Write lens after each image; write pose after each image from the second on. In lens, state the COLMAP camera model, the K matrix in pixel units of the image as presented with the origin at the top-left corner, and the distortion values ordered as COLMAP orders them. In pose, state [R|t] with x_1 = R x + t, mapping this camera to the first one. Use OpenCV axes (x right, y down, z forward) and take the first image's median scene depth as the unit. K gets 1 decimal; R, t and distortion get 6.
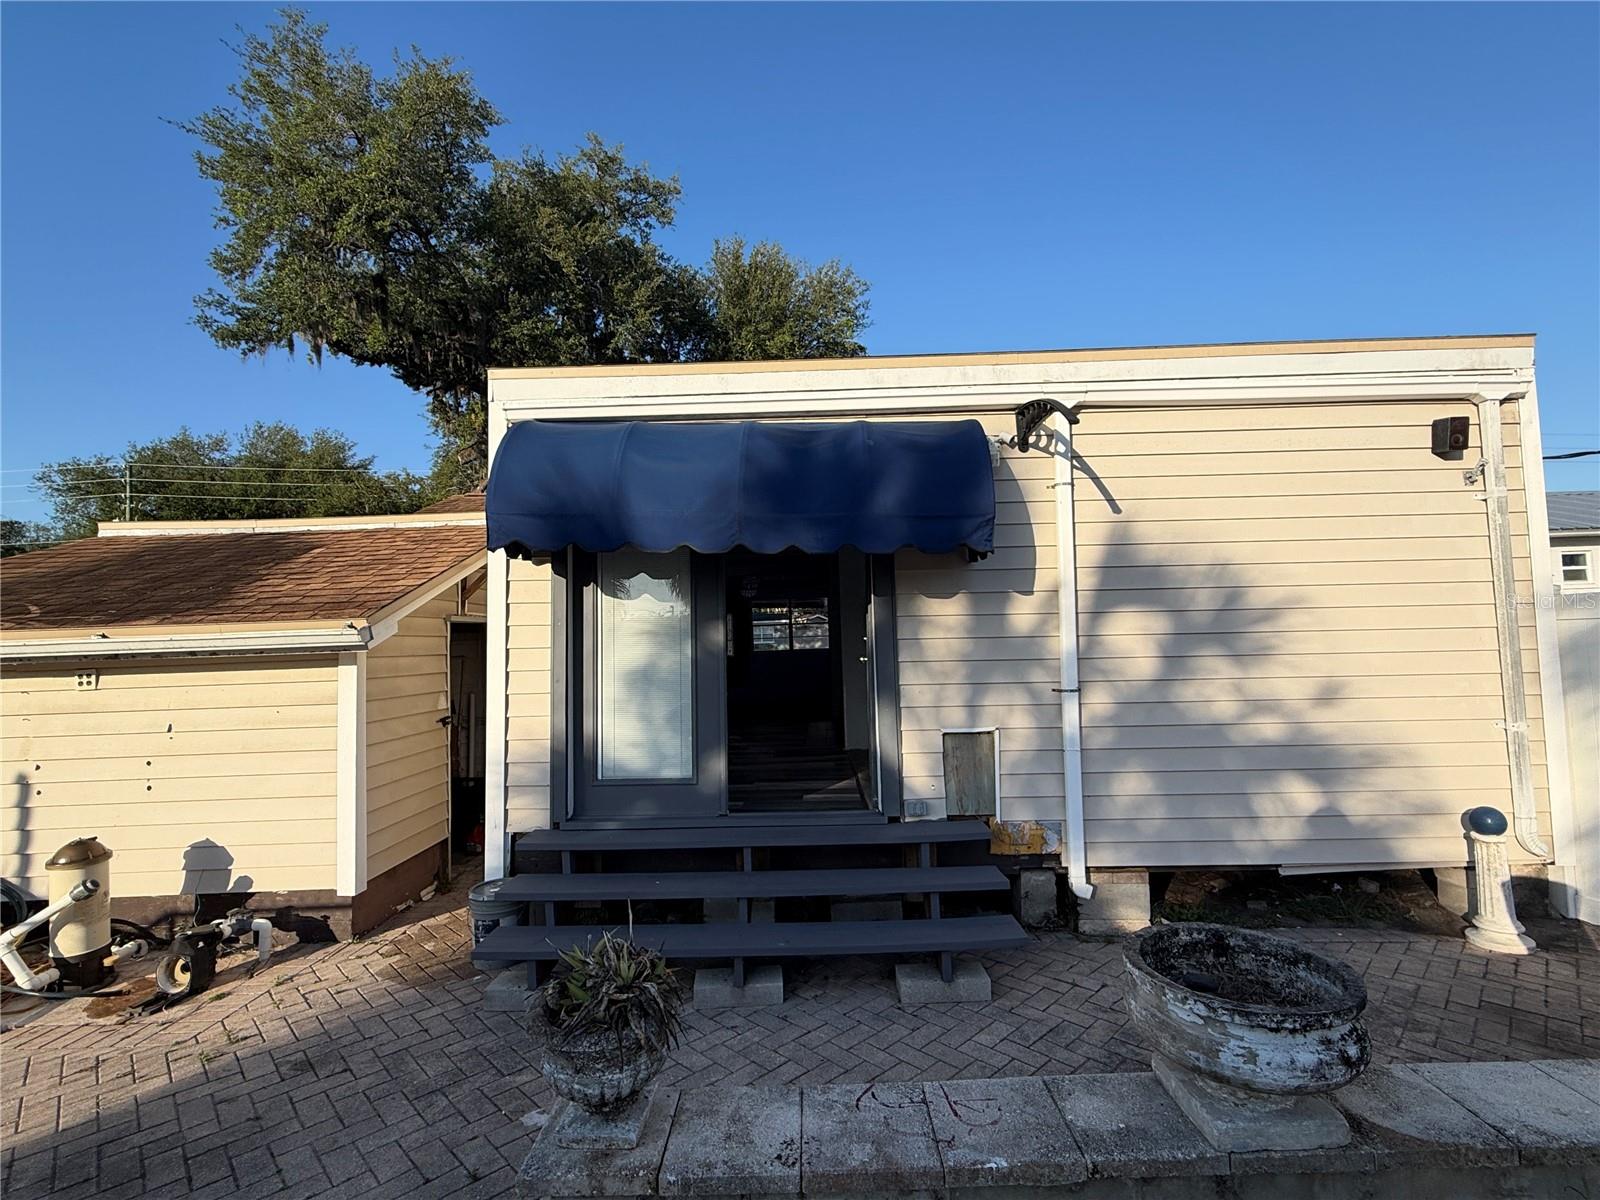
lens RADIAL K [[743.8, 0, 800.0], [0, 743.8, 600.0], [0, 0, 1]] dist [0.000383, 0.000789]
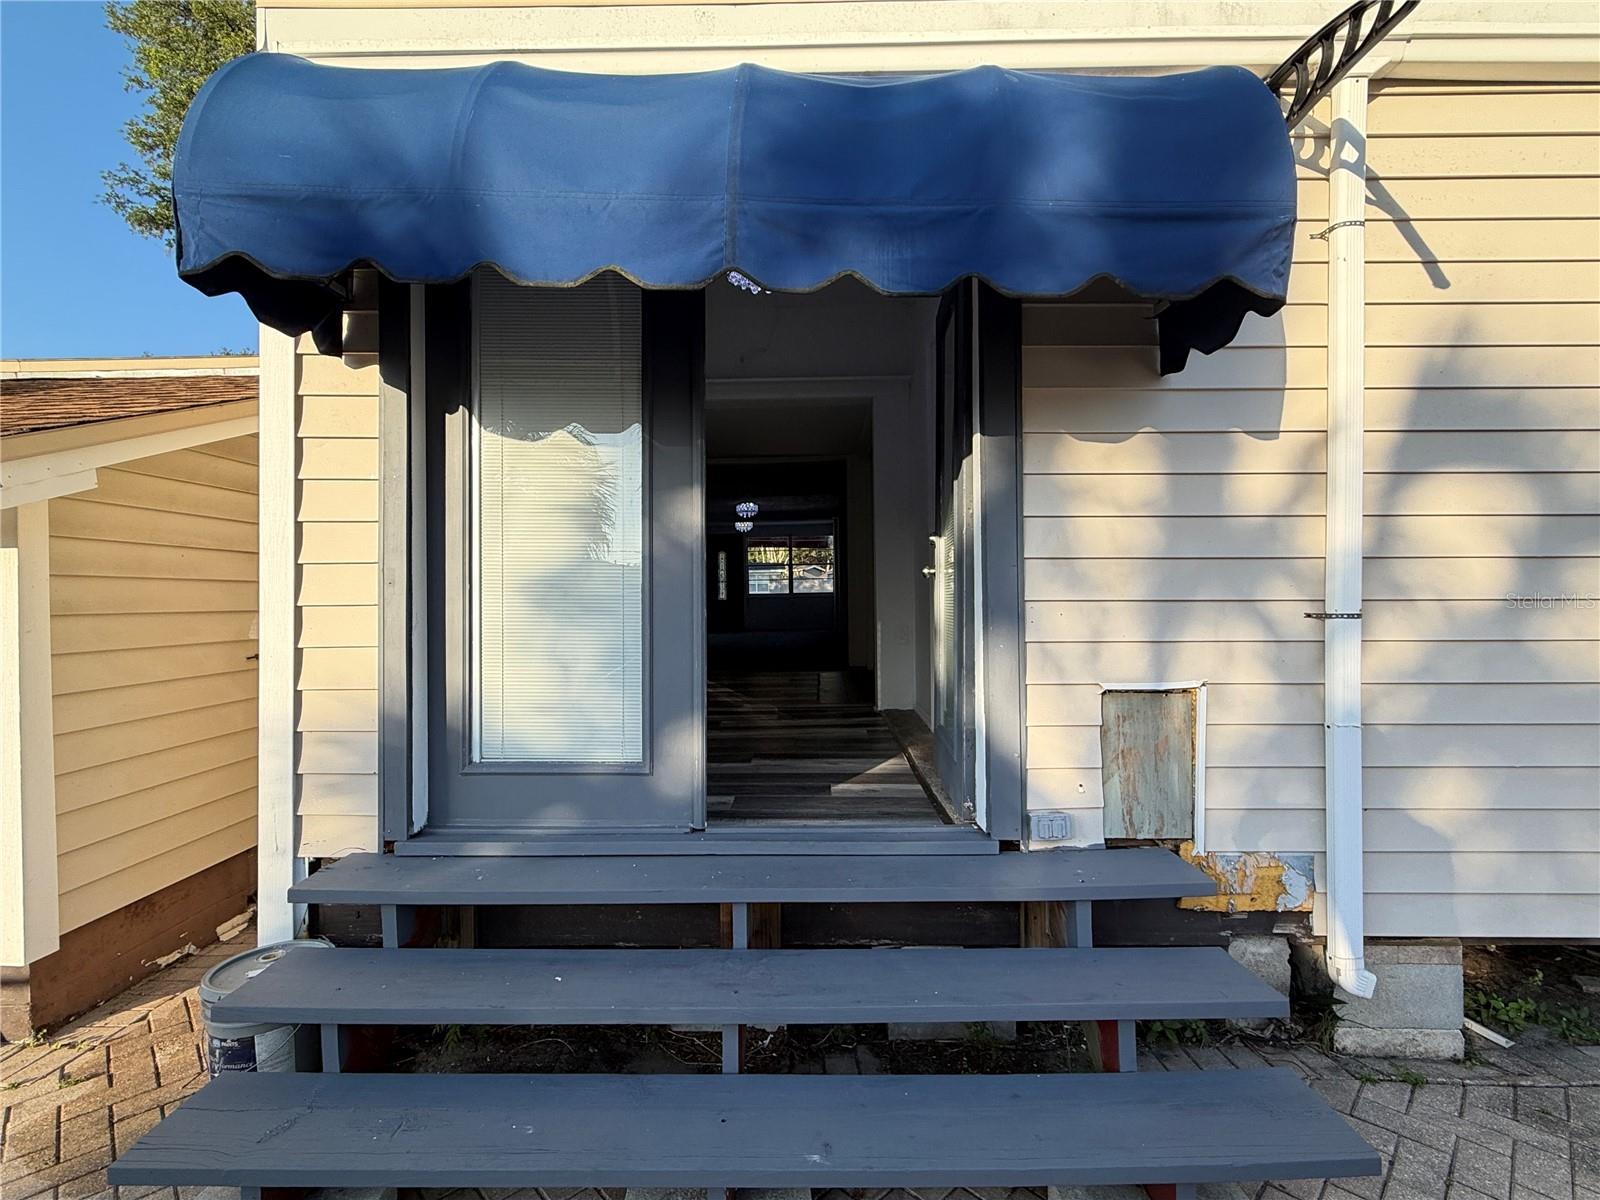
lens RADIAL K [[743.8, 0, 800.0], [0, 743.8, 600.0], [0, 0, 1]] dist [0.000383, 0.000789]
pose [[0.999813, 0.017424, 0.008329, -0.034269], [-0.017906, 0.997926, 0.061828, 0.082761], [-0.007235, -0.061966, 0.998052, 0.460969]]
